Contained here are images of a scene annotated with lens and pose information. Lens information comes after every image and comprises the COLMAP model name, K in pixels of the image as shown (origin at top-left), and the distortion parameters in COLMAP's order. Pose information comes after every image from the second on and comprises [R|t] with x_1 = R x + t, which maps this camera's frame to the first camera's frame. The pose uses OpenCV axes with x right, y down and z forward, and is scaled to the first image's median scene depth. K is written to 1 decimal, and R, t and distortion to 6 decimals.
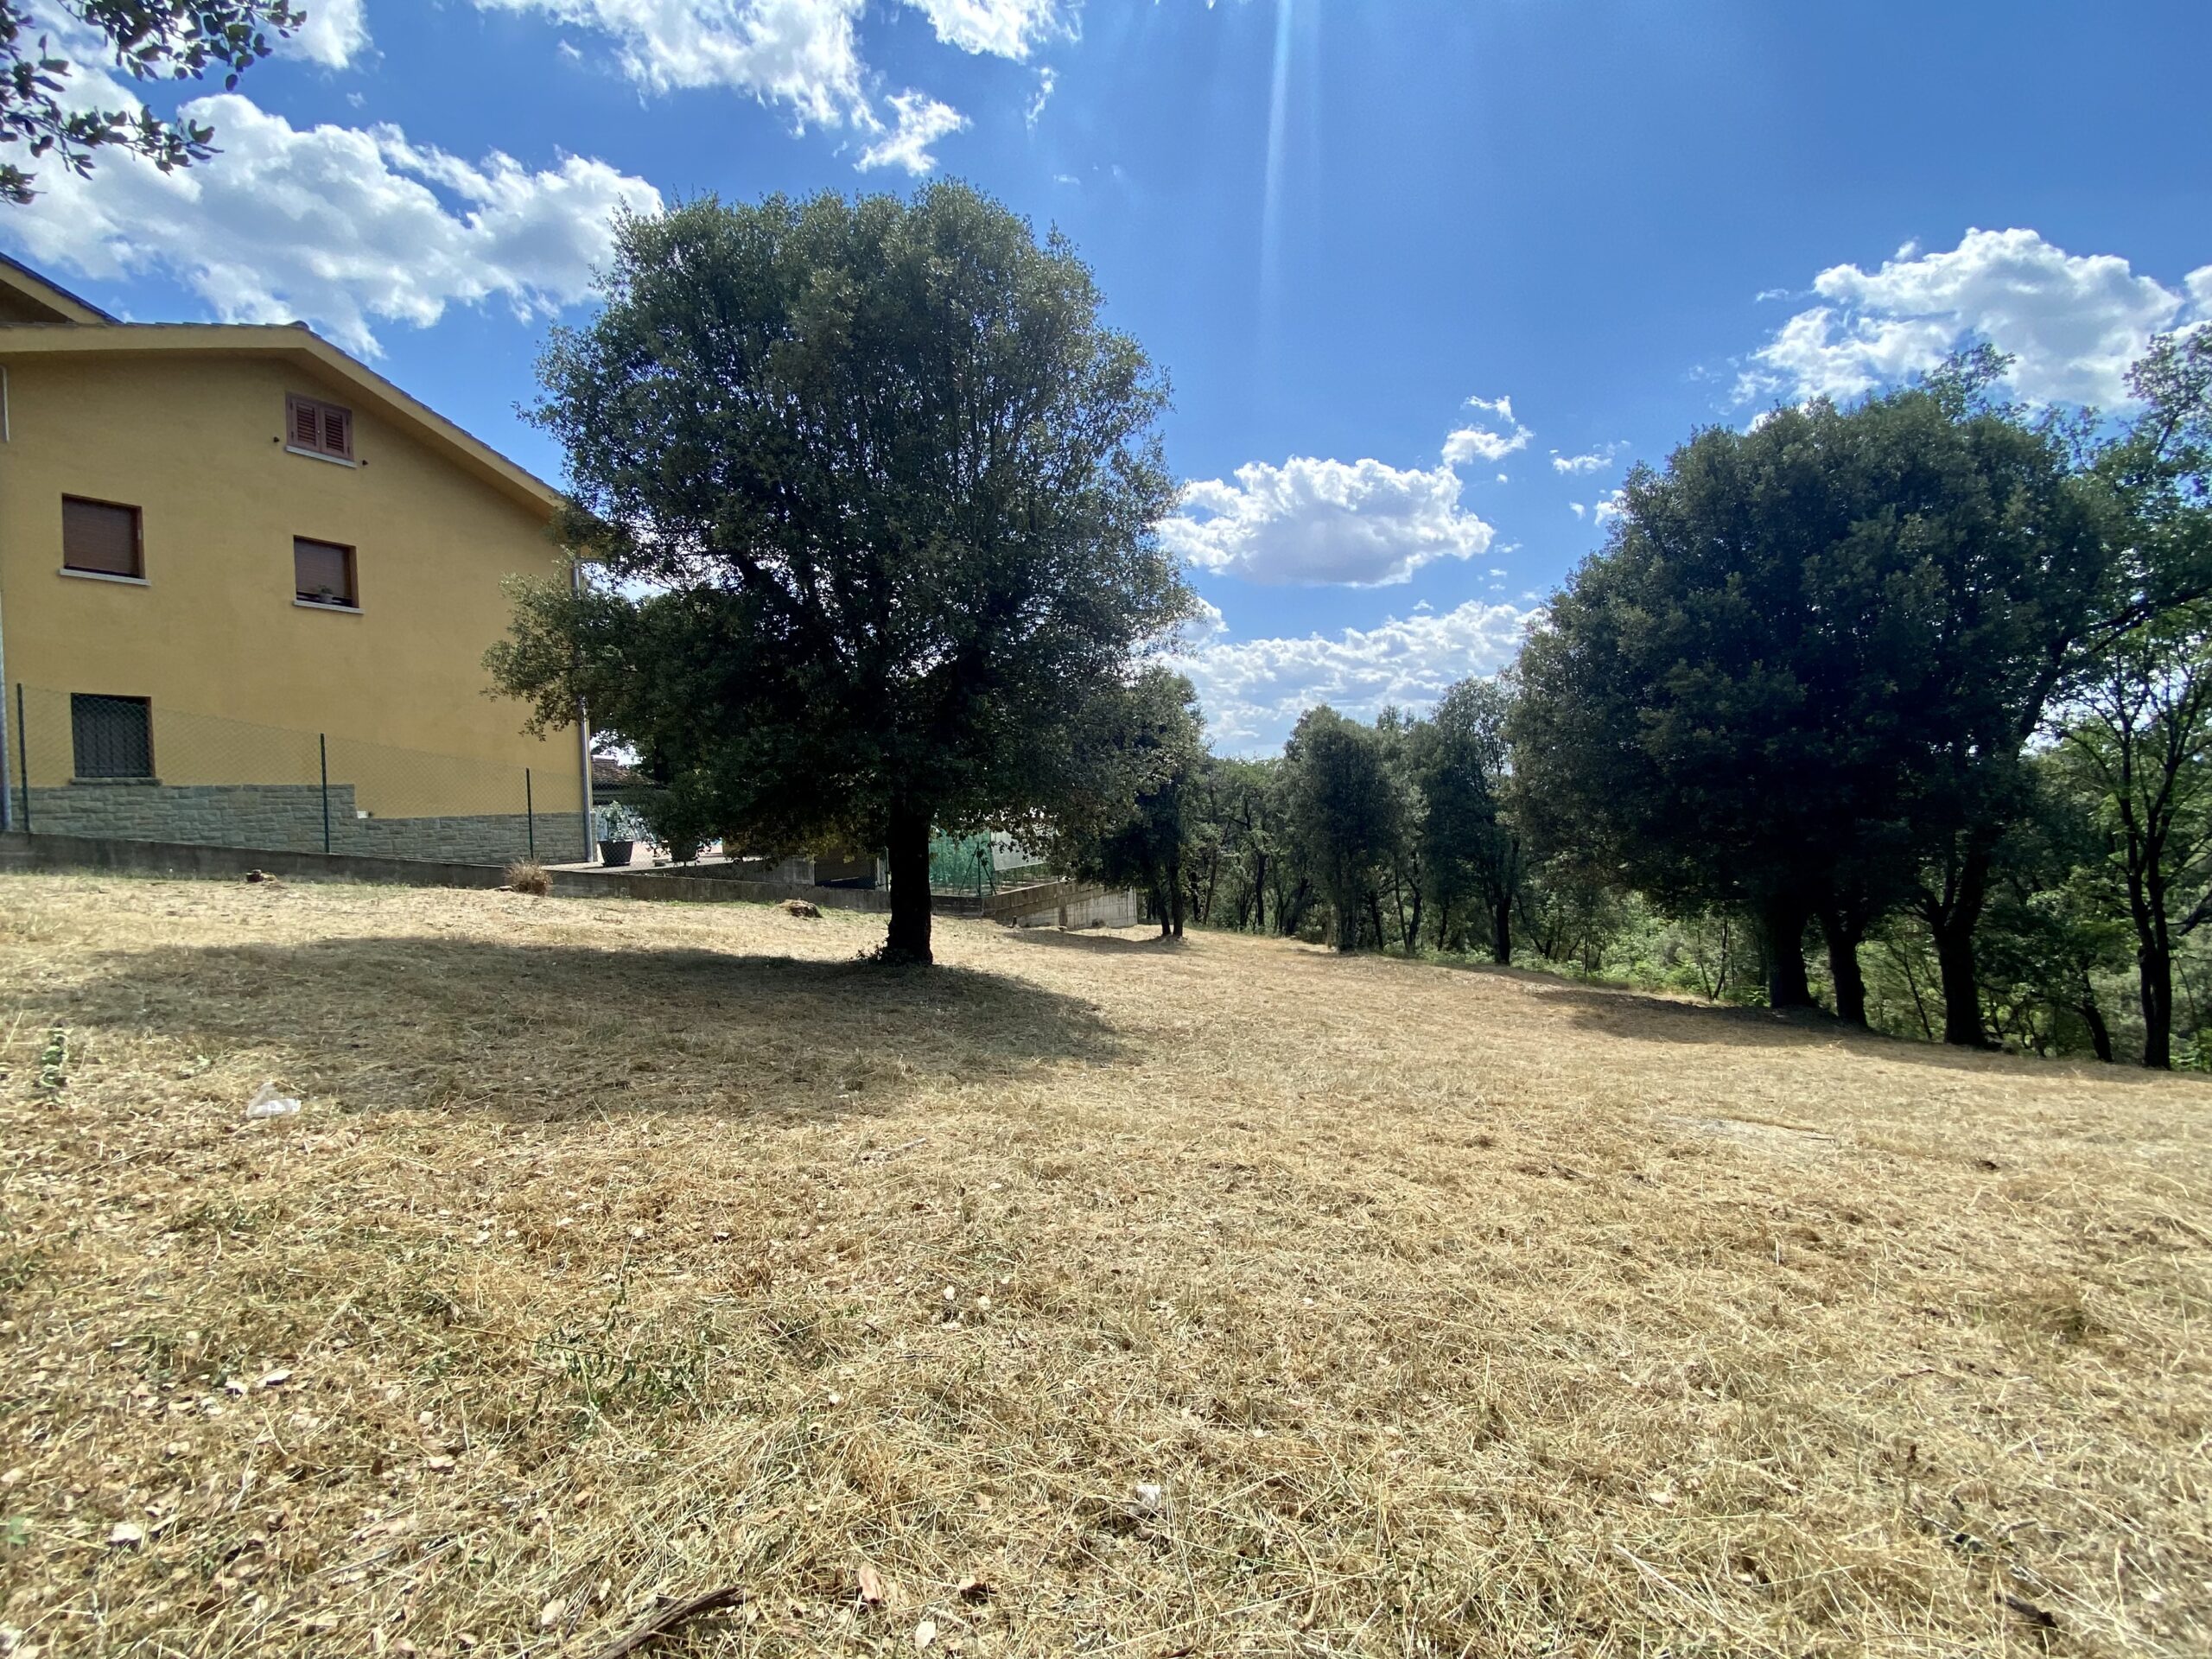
lens RADIAL K [[886.8, 0, 1116.8], [0, 886.8, 838.9], [0, 0, 1]] dist [0.000779, -0.000352]
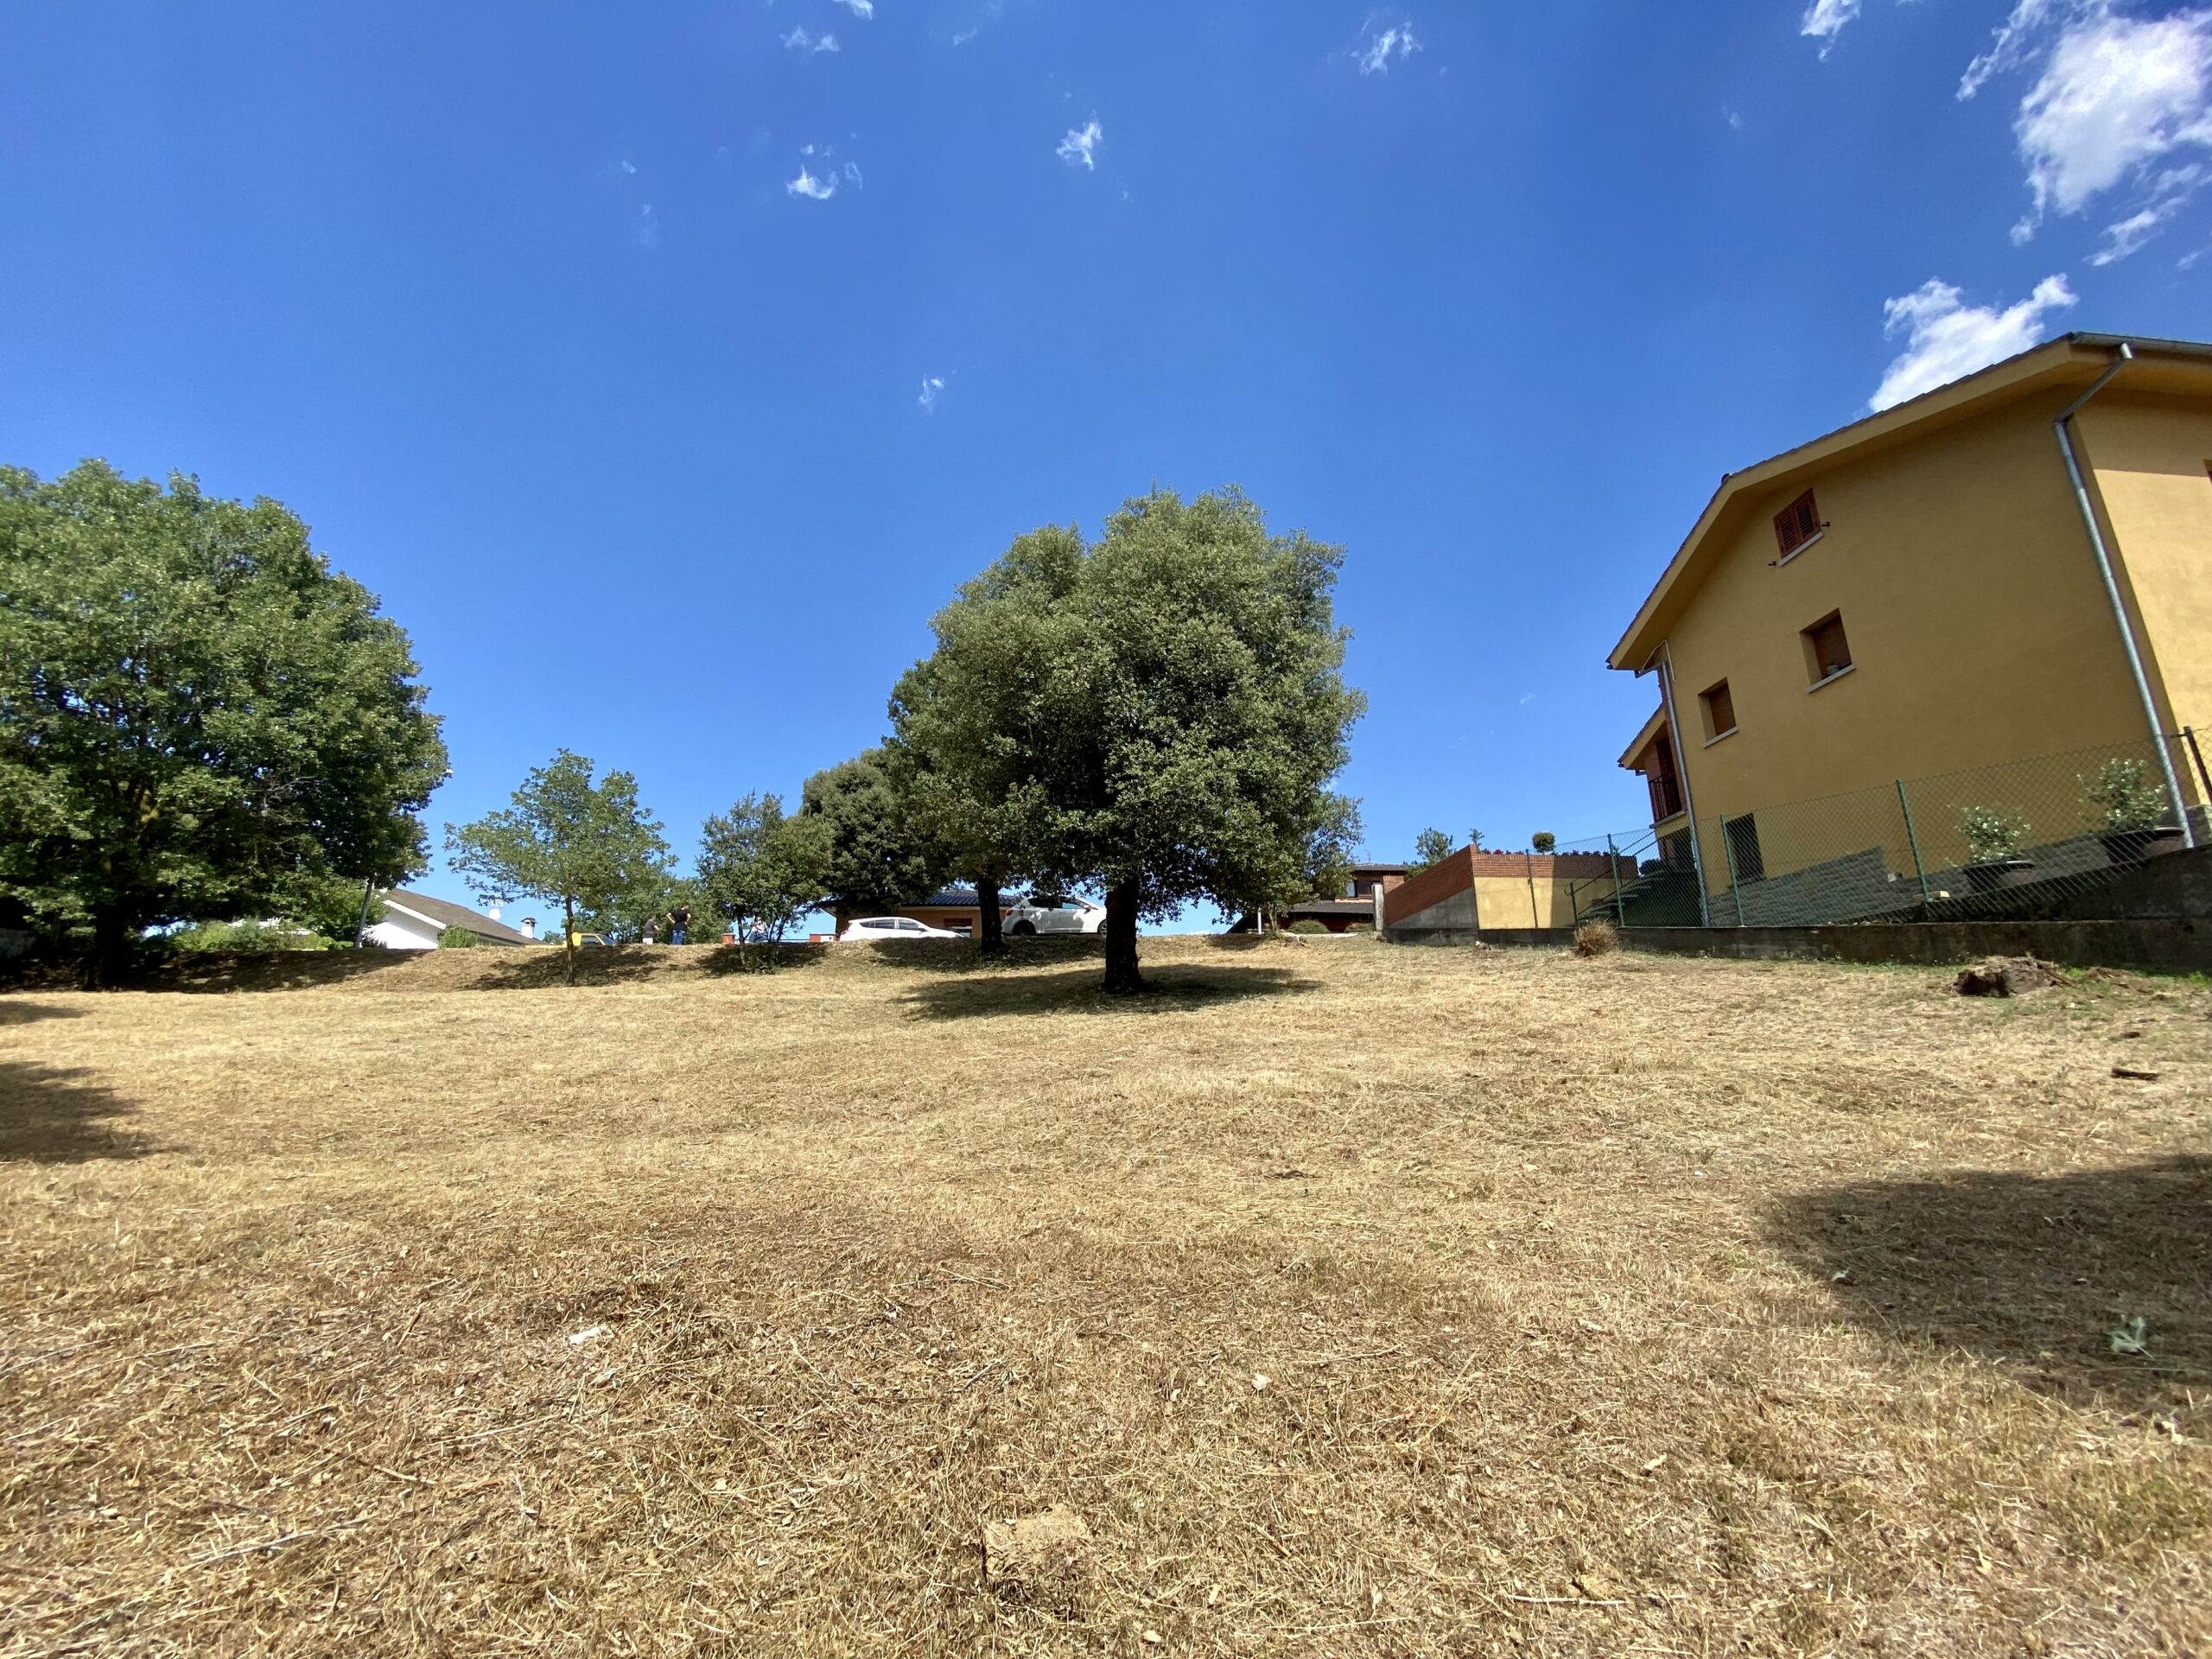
lens RADIAL K [[886.8, 0, 1116.8], [0, 886.8, 838.9], [0, 0, 1]] dist [0.000779, -0.000352]
pose [[-0.832585, -0.149492, -0.533343, 0.211762], [-0.036770, 0.975684, -0.216075, 0.119171], [0.552676, -0.160289, -0.817837, 0.997685]]
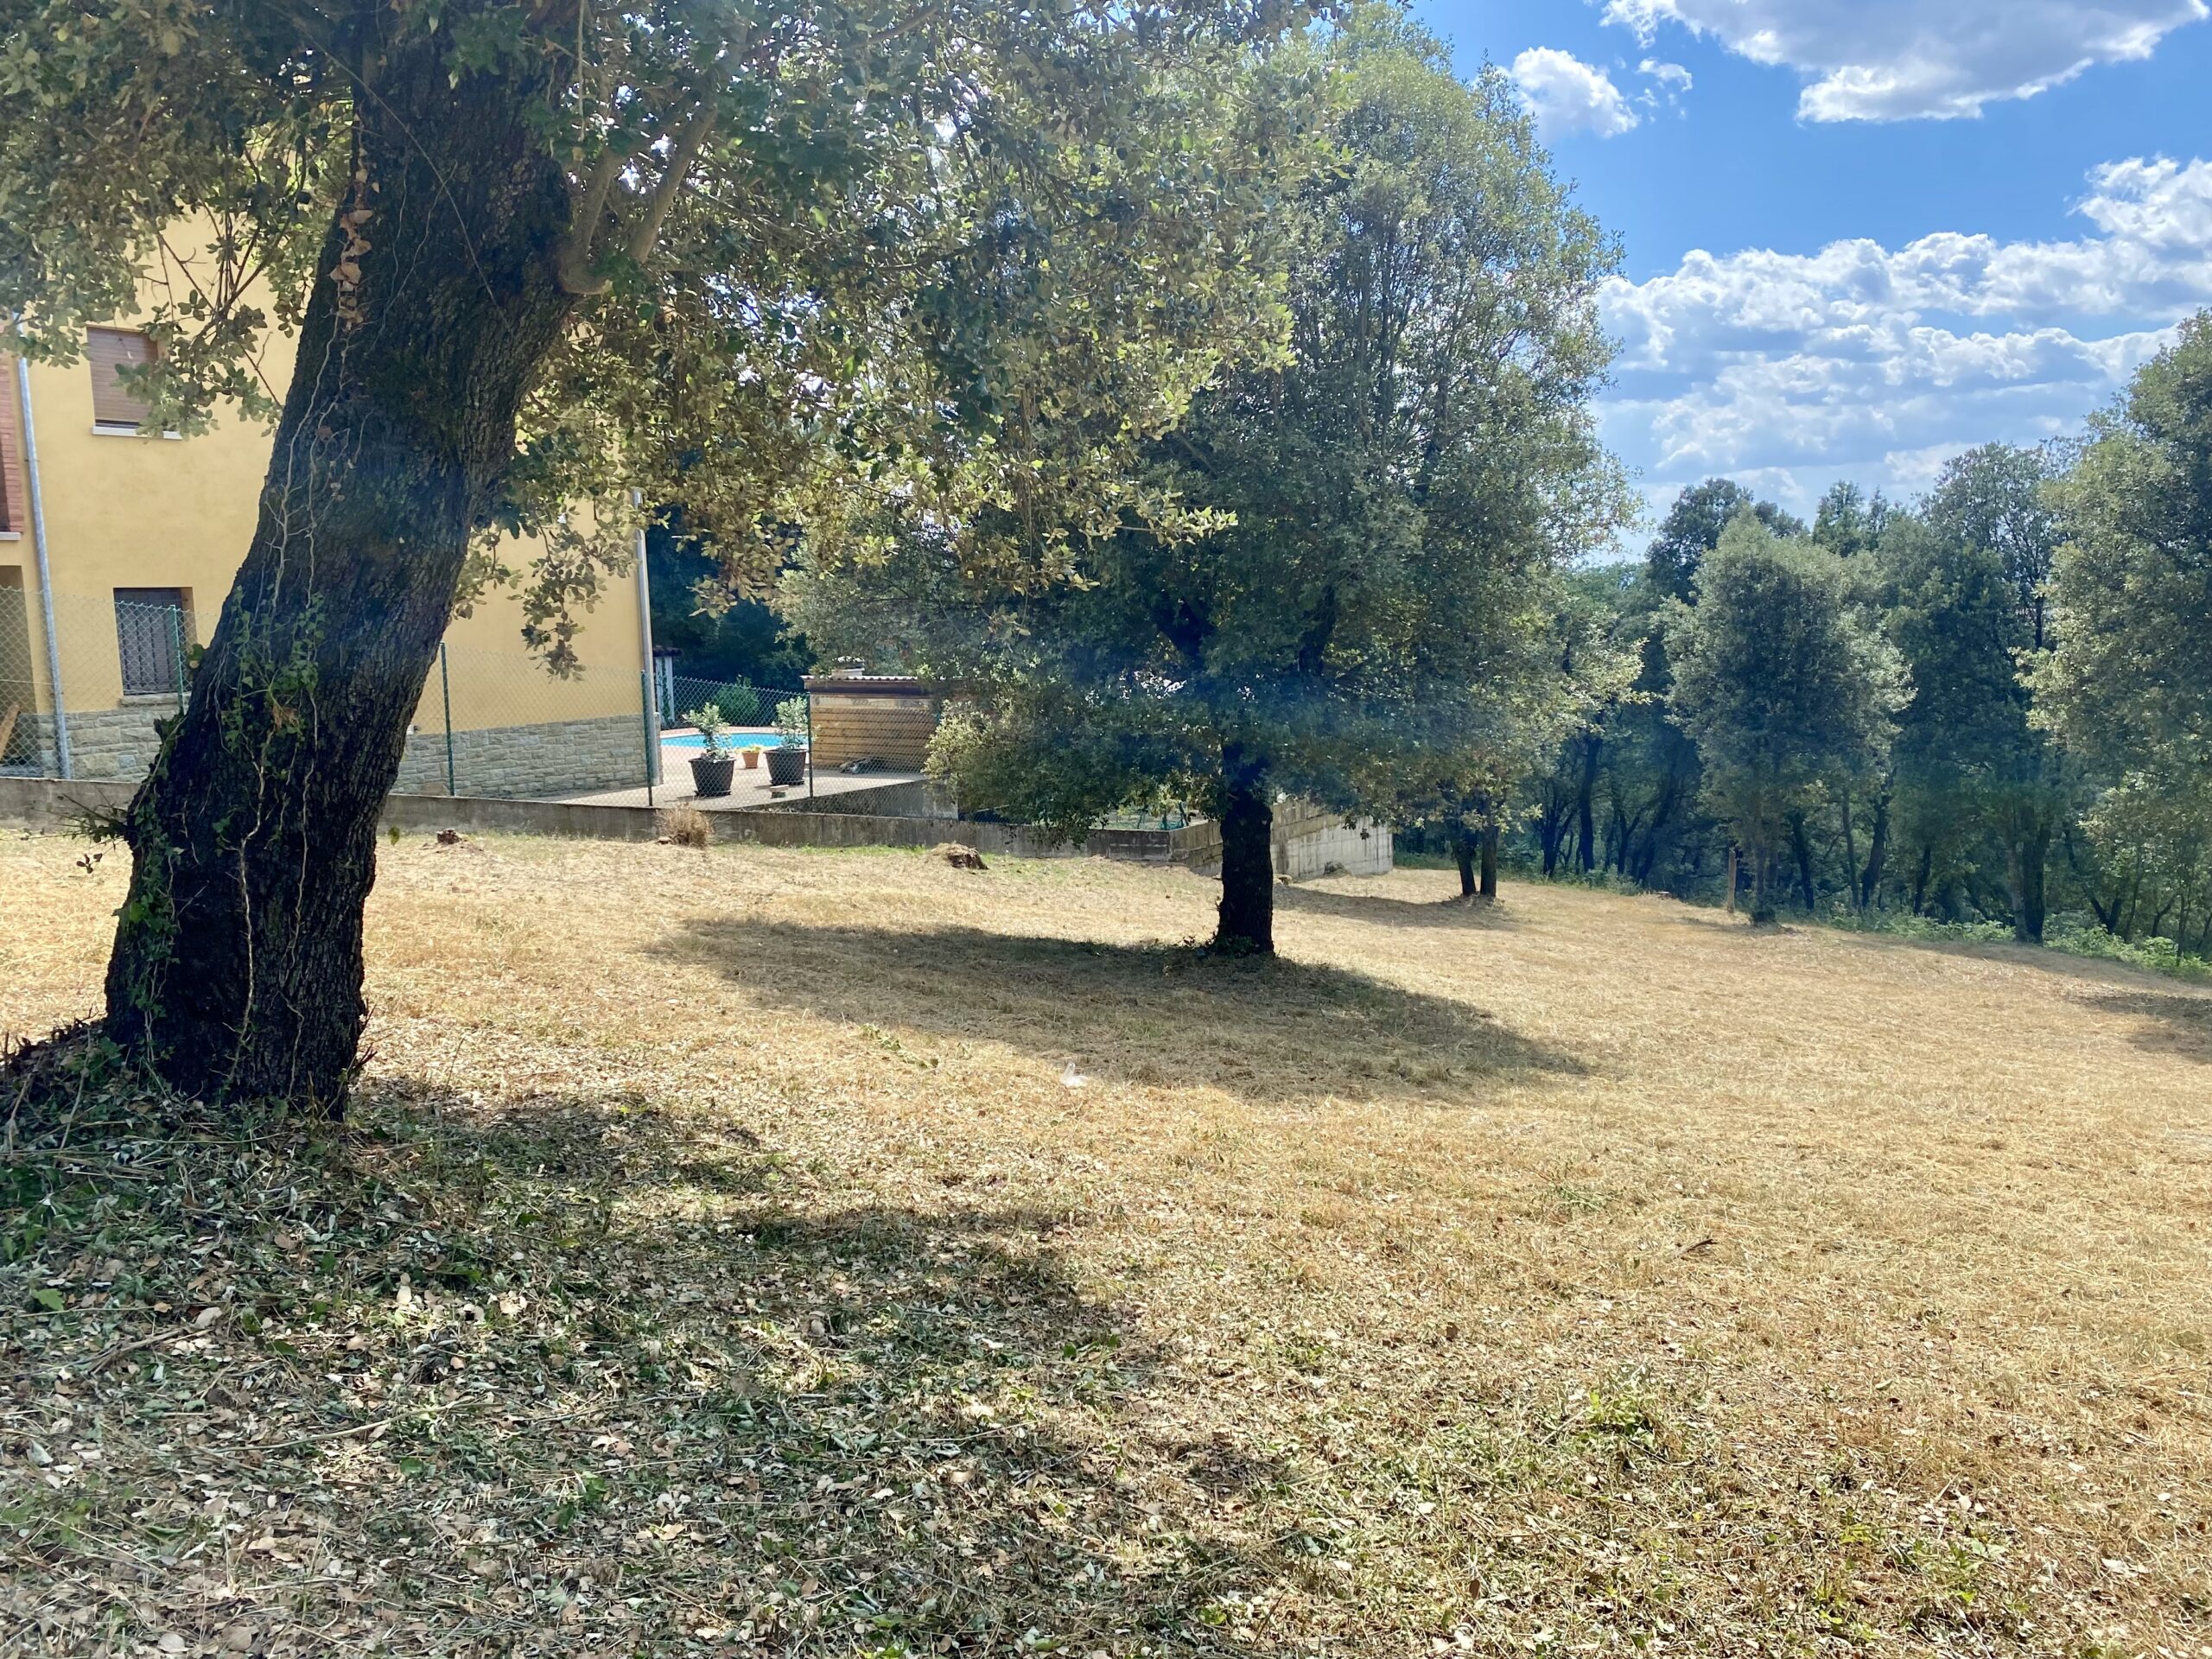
lens RADIAL K [[1684.5, 0, 1106.0], [0, 1684.5, 829.5], [0, 0, 1]] dist [-0.014375, -0.004524]
pose [[0.995179, 0.009165, -0.097641, -0.109257], [-0.000546, 0.996126, 0.087937, -0.052647], [0.098069, -0.087460, 0.991329, -0.255877]]
